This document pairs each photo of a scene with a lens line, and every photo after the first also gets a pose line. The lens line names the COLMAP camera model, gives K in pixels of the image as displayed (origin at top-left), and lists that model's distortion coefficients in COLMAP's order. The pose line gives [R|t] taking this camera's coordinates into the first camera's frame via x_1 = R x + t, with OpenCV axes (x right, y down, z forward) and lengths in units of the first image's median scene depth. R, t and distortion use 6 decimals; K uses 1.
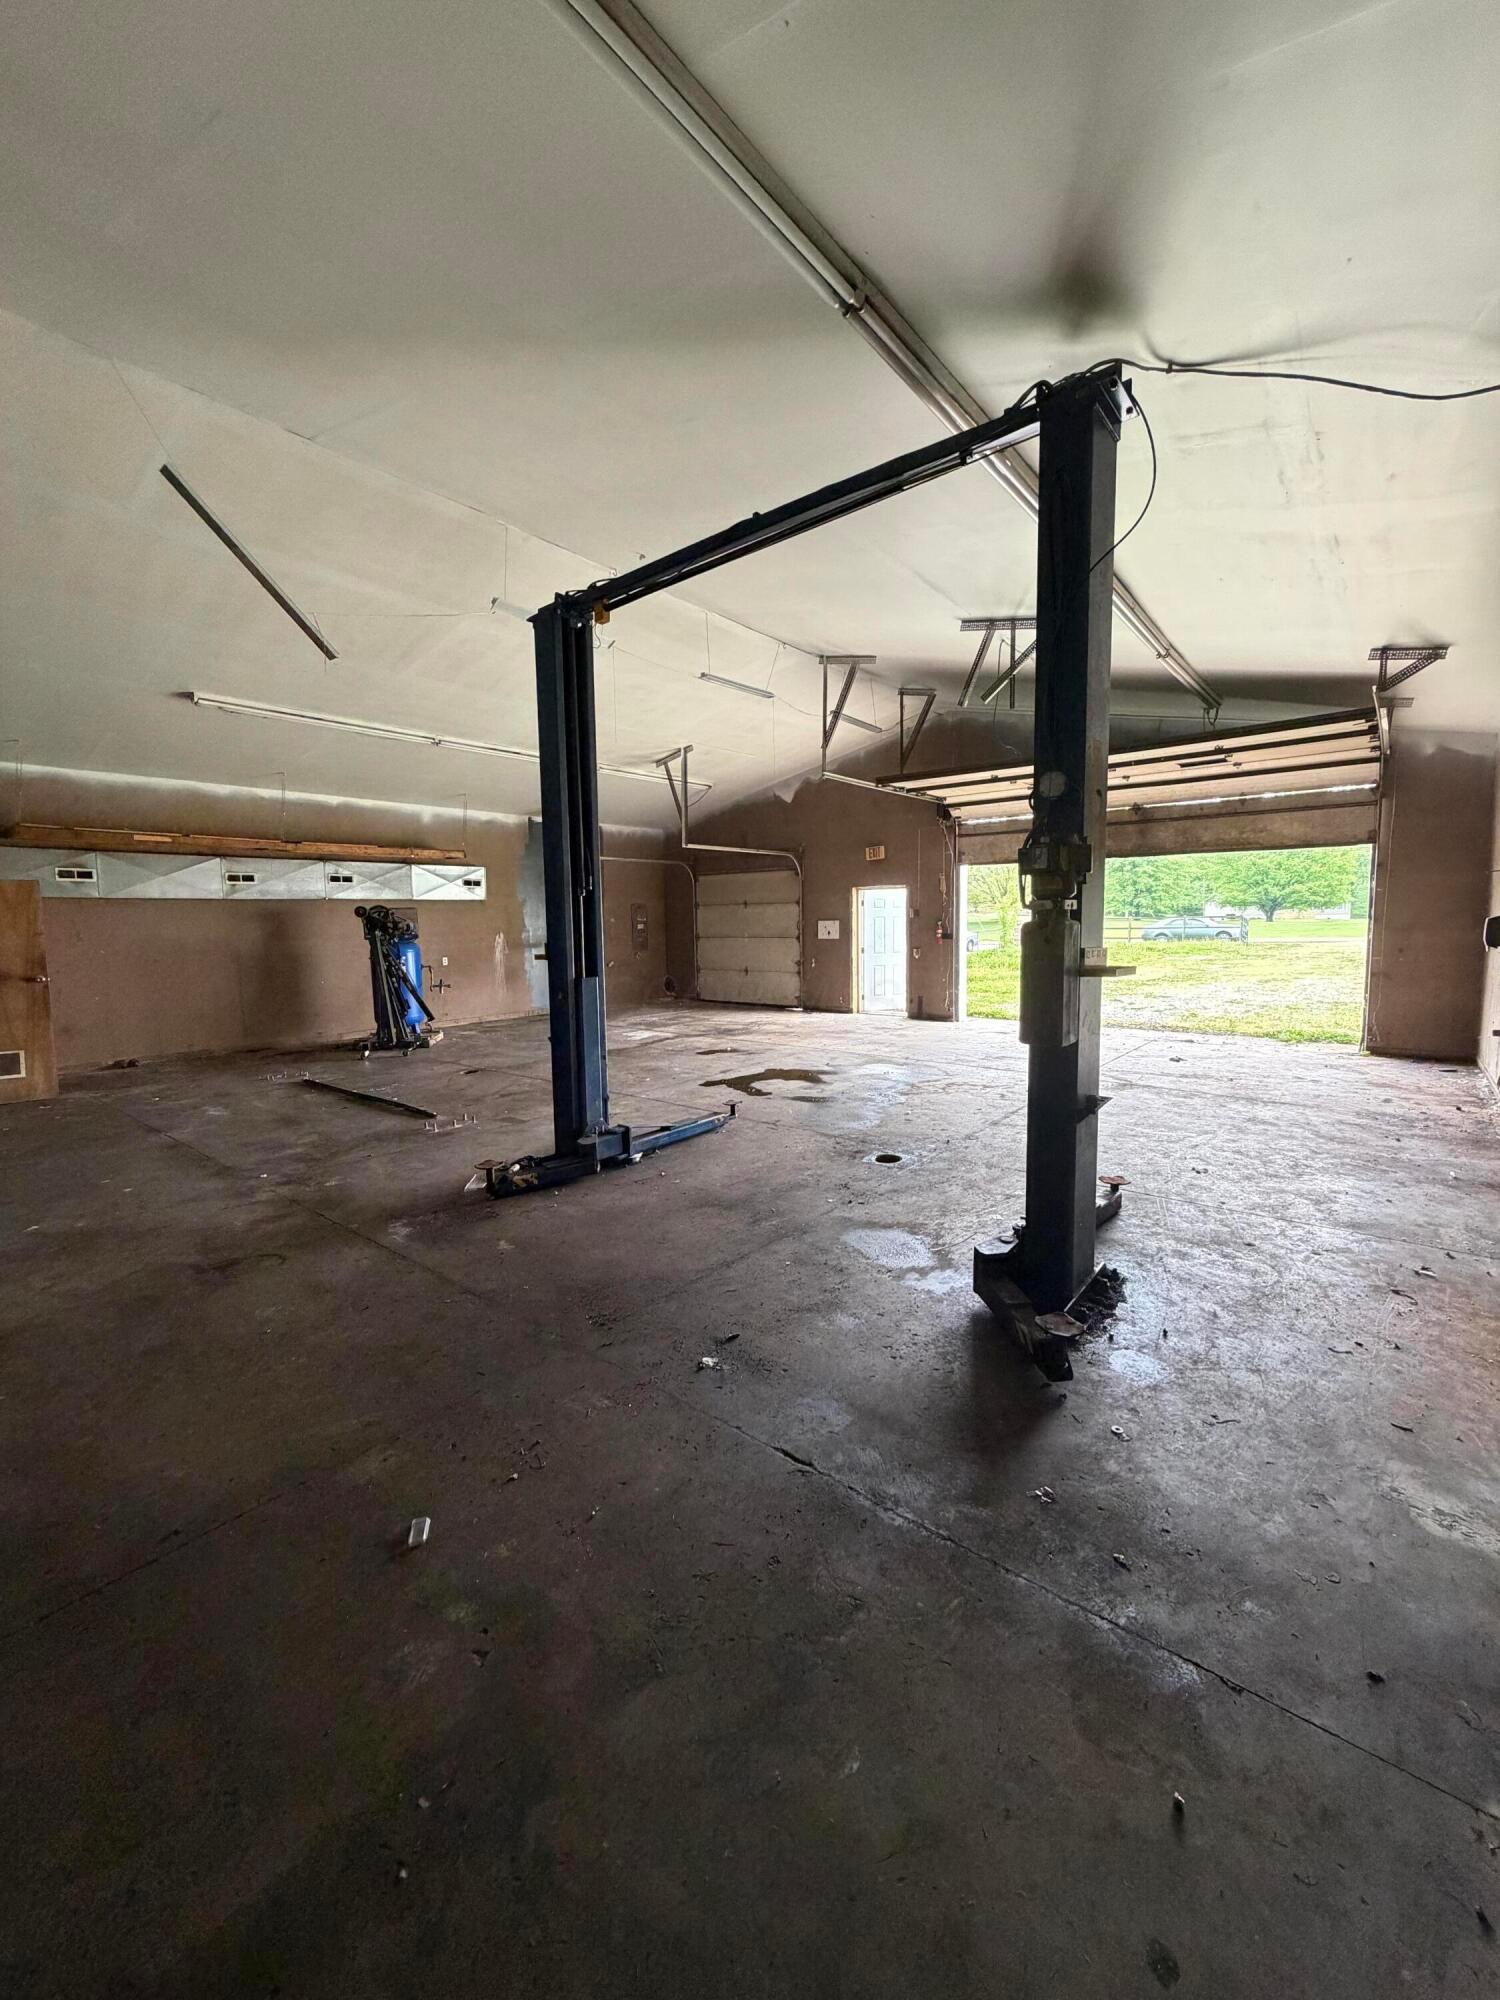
lens RADIAL K [[795.6, 0, 752.2], [0, 795.6, 995.6], [0, 0, 1]] dist [-0.001125, -0.000160]
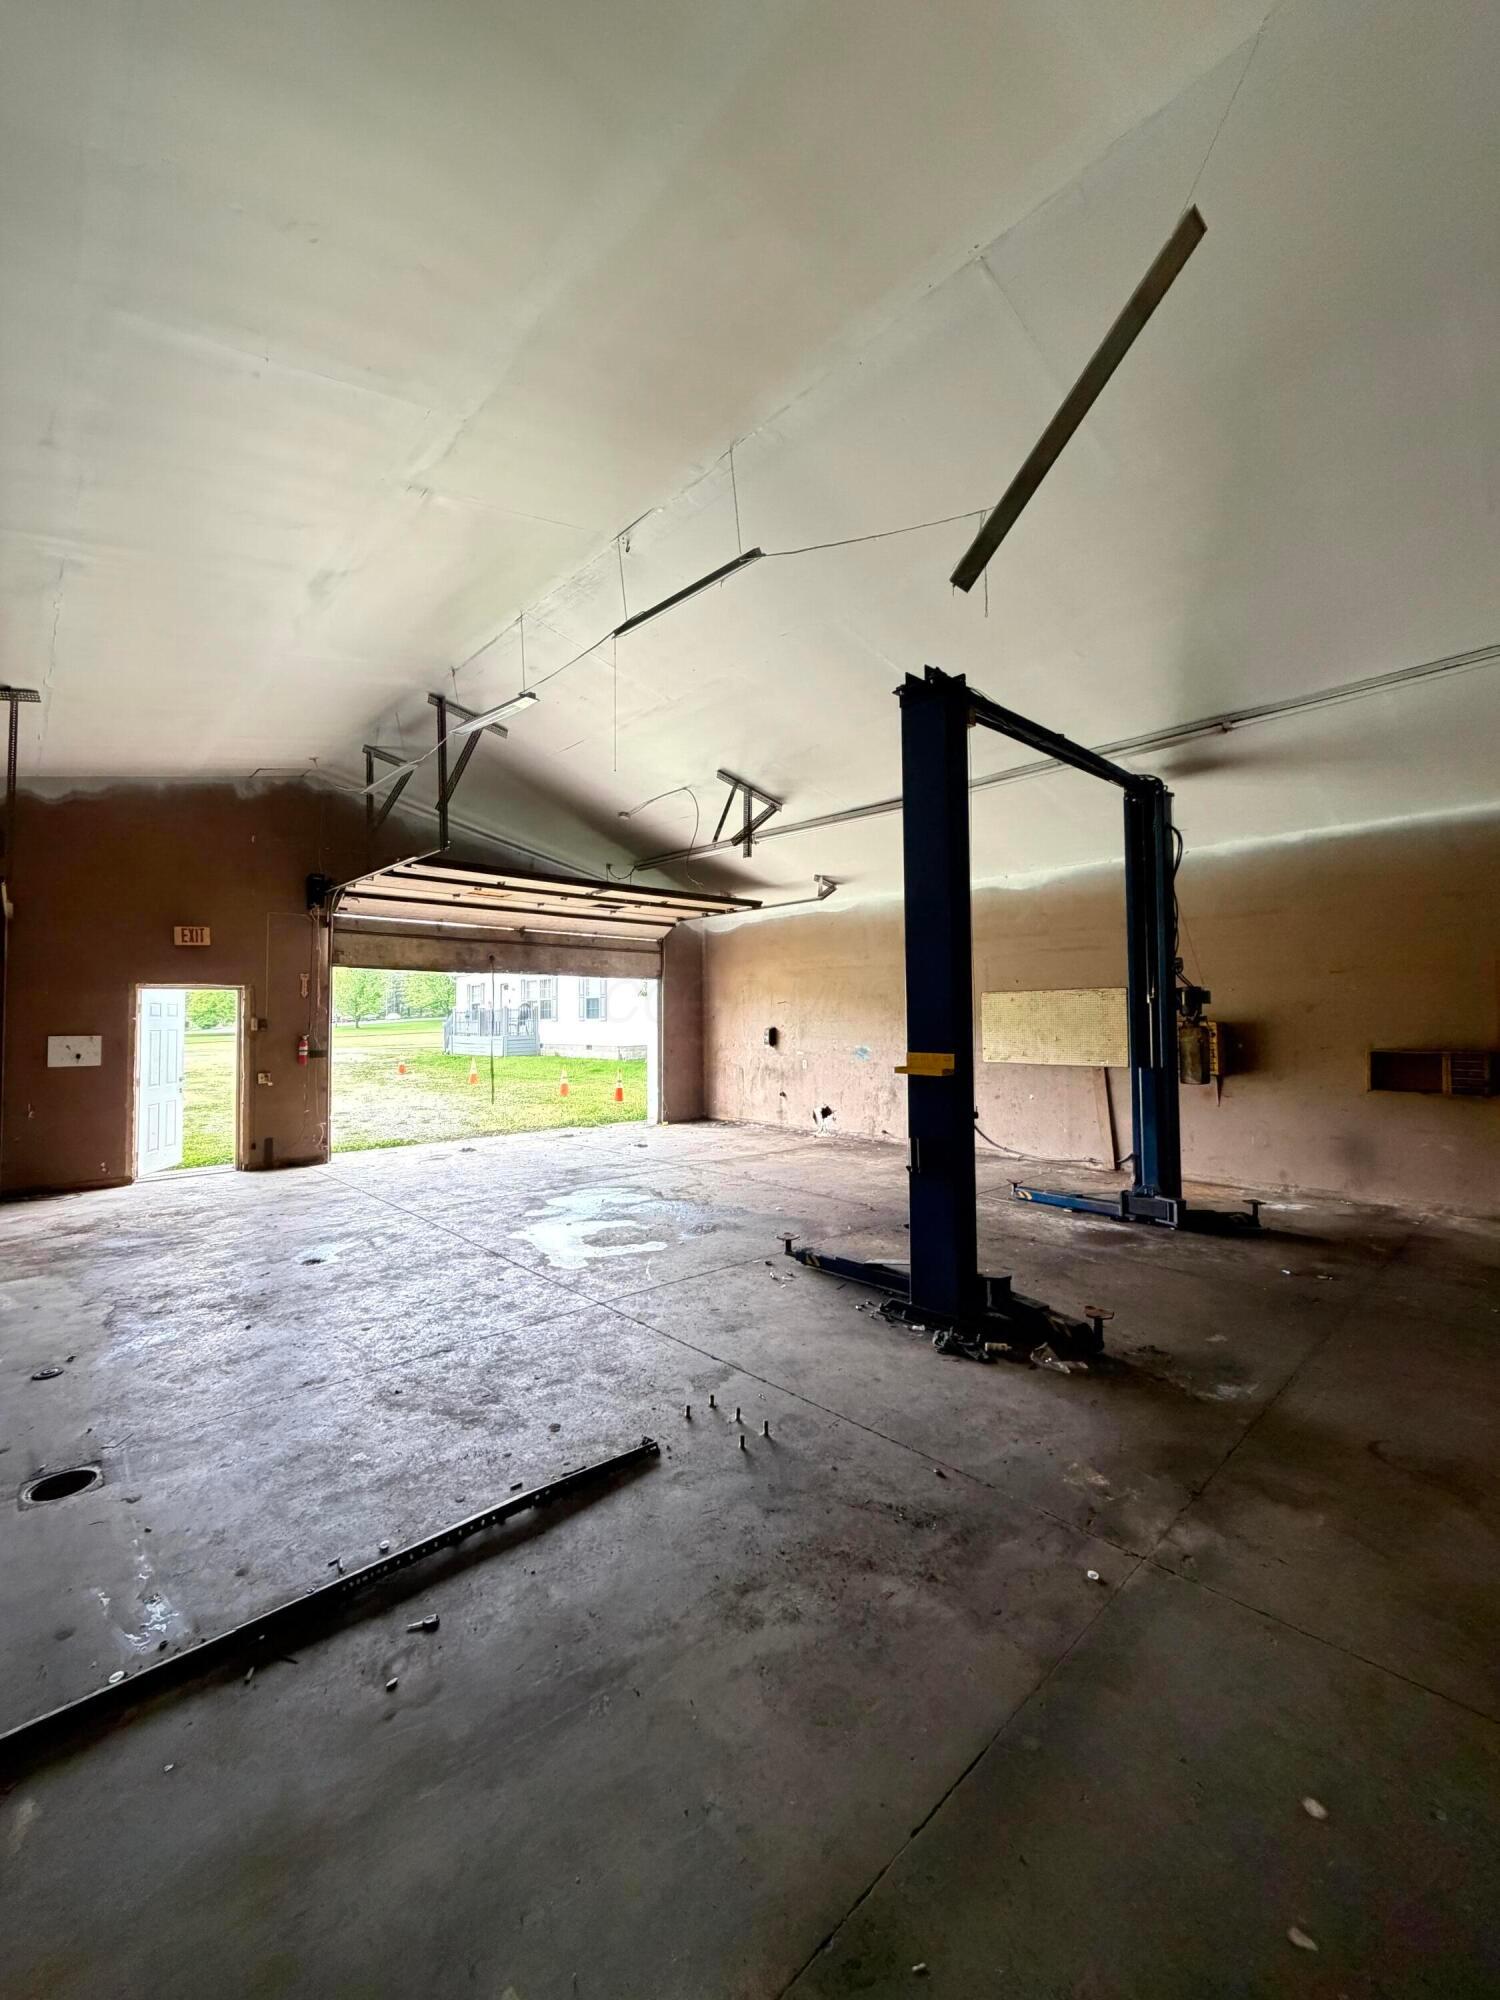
lens RADIAL K [[795.6, 0, 752.2], [0, 795.6, 995.6], [0, 0, 1]] dist [-0.001125, -0.000160]
pose [[0.132077, 0.043847, 0.990269, -0.568615], [0.101747, 0.993145, -0.057545, -0.051170], [-0.986004, 0.108357, 0.126710, 0.562585]]
